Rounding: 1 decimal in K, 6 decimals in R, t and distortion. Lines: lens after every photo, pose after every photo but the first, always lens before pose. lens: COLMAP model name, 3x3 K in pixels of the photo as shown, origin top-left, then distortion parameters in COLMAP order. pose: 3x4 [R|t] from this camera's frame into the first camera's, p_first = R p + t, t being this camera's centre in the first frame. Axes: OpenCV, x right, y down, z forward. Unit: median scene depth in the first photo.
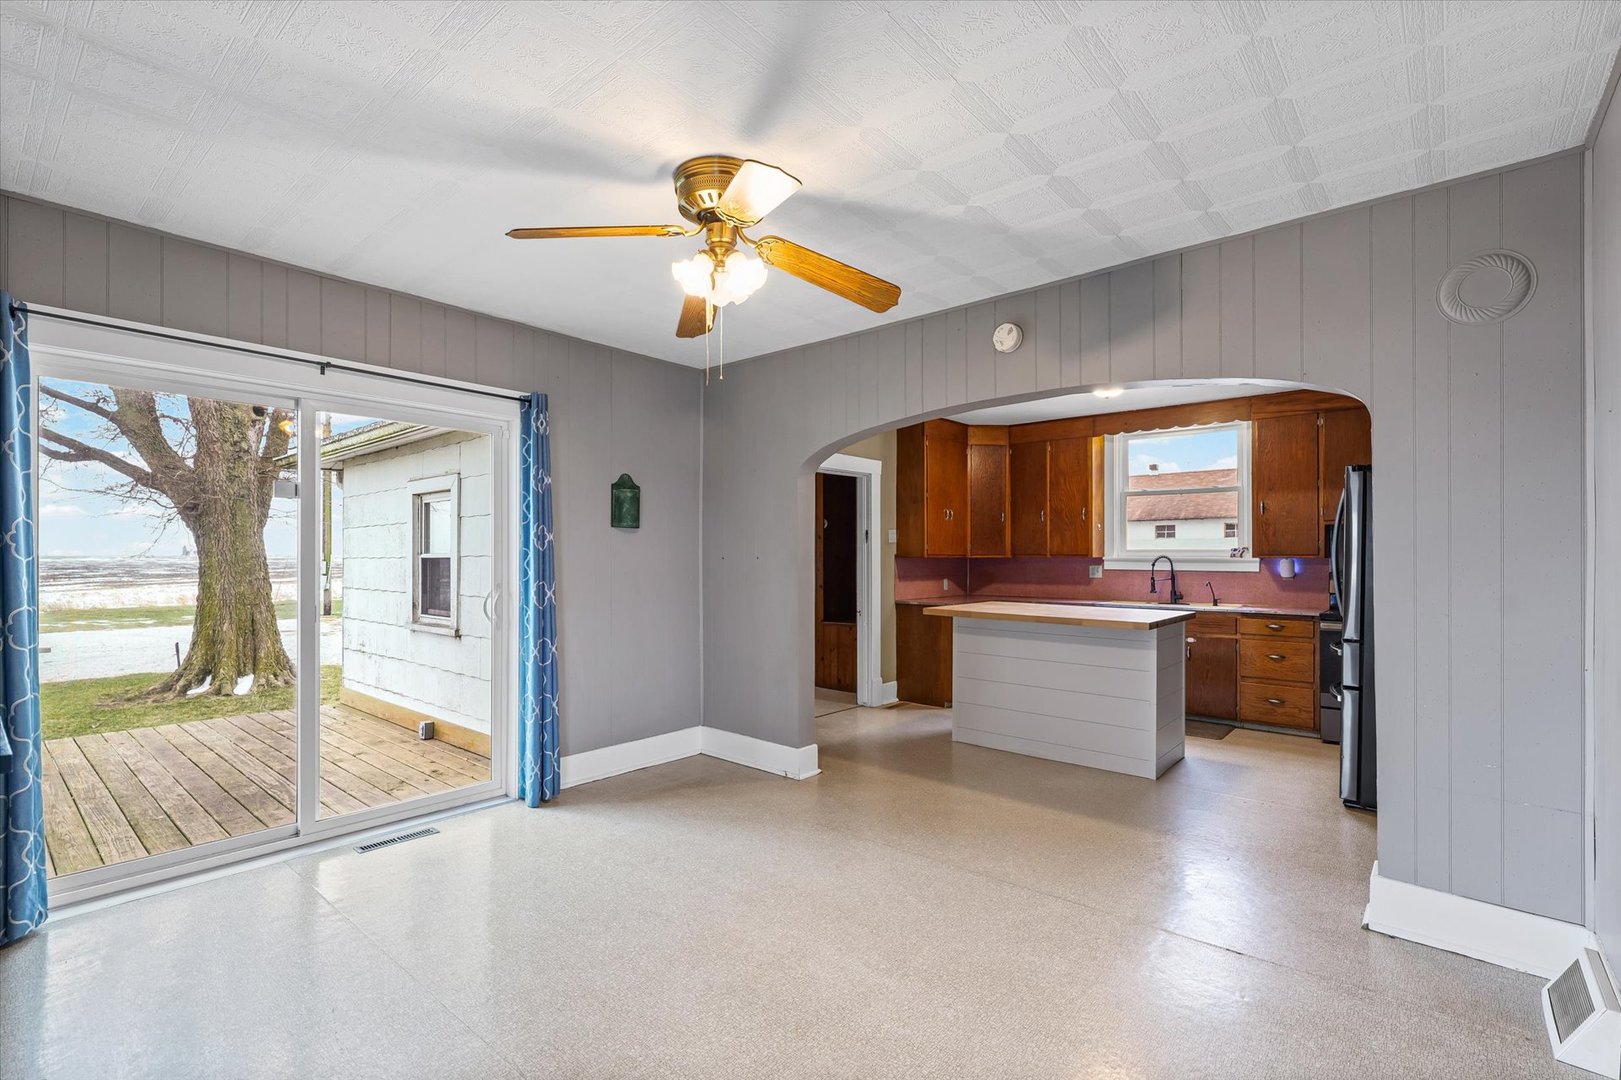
lens RADIAL K [[740.1, 0, 810.5], [0, 740.1, 540.0], [0, 0, 1]] dist [0.000487, -0.000072]
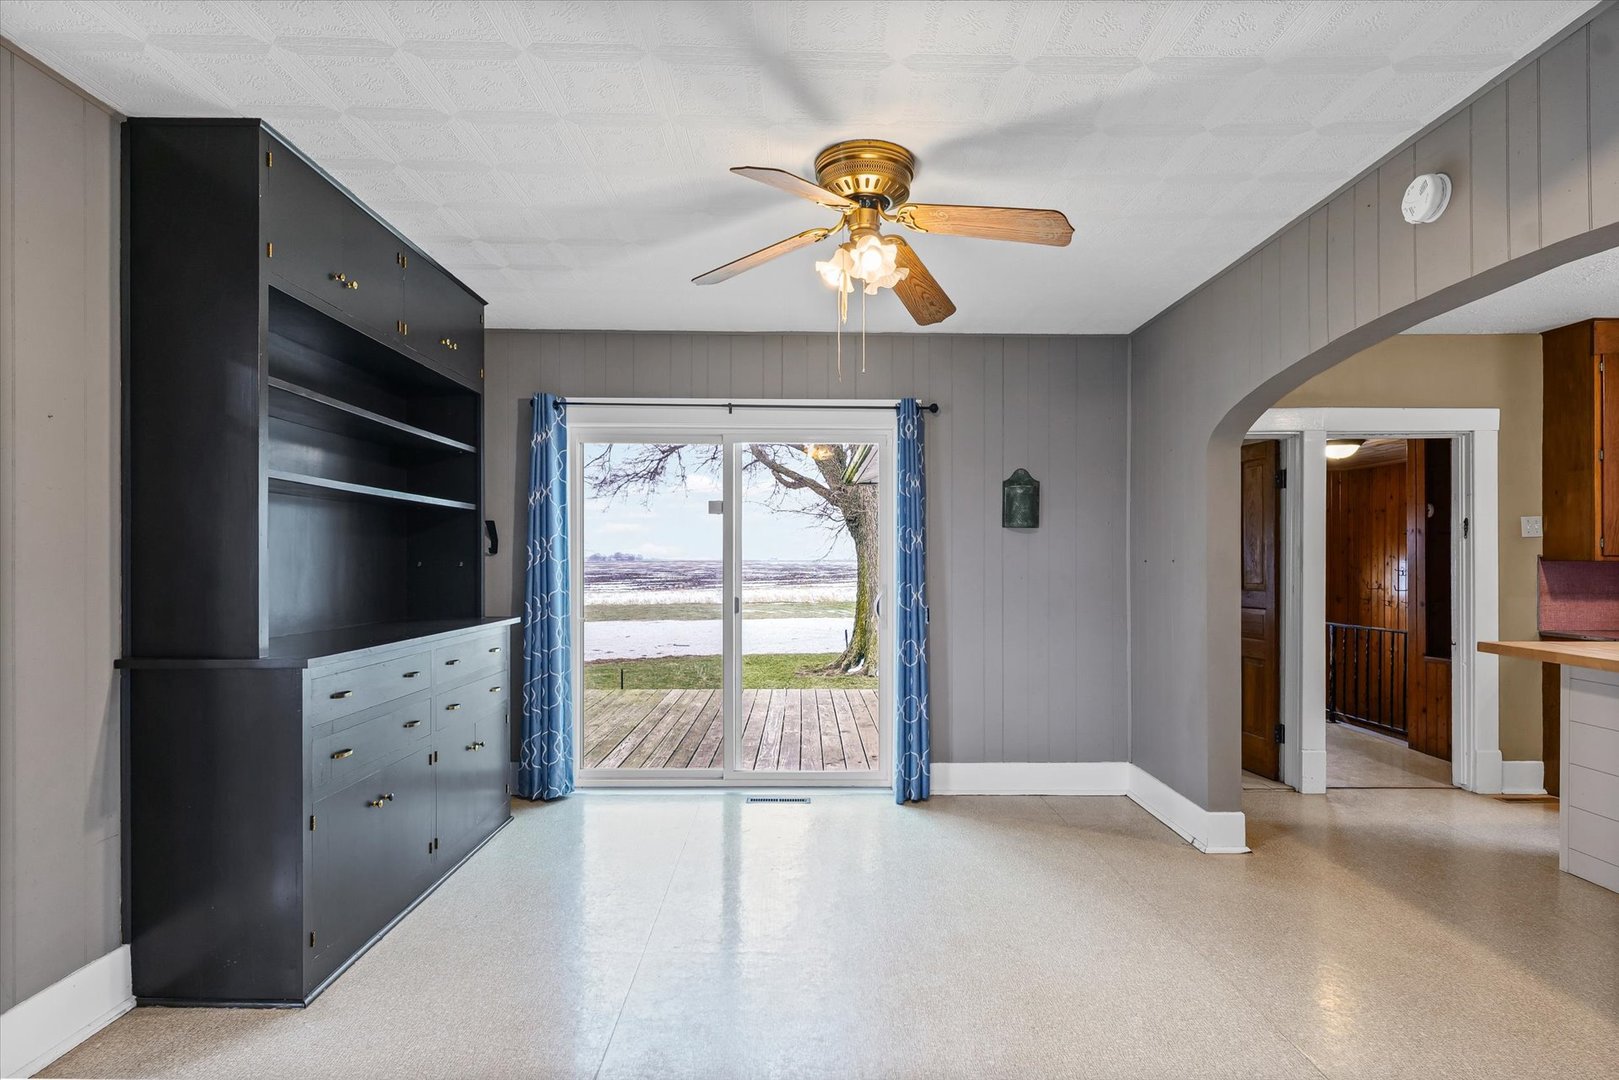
lens RADIAL K [[817.1, 0, 809.5], [0, 817.1, 540.0], [0, 0, 1]] dist [0.003843, 0.001177]
pose [[0.661792, -0.018737, -0.749454, 0.341955], [0.016539, 0.999809, -0.010392, 0.005111], [0.749505, -0.005518, 0.661975, 0.136962]]
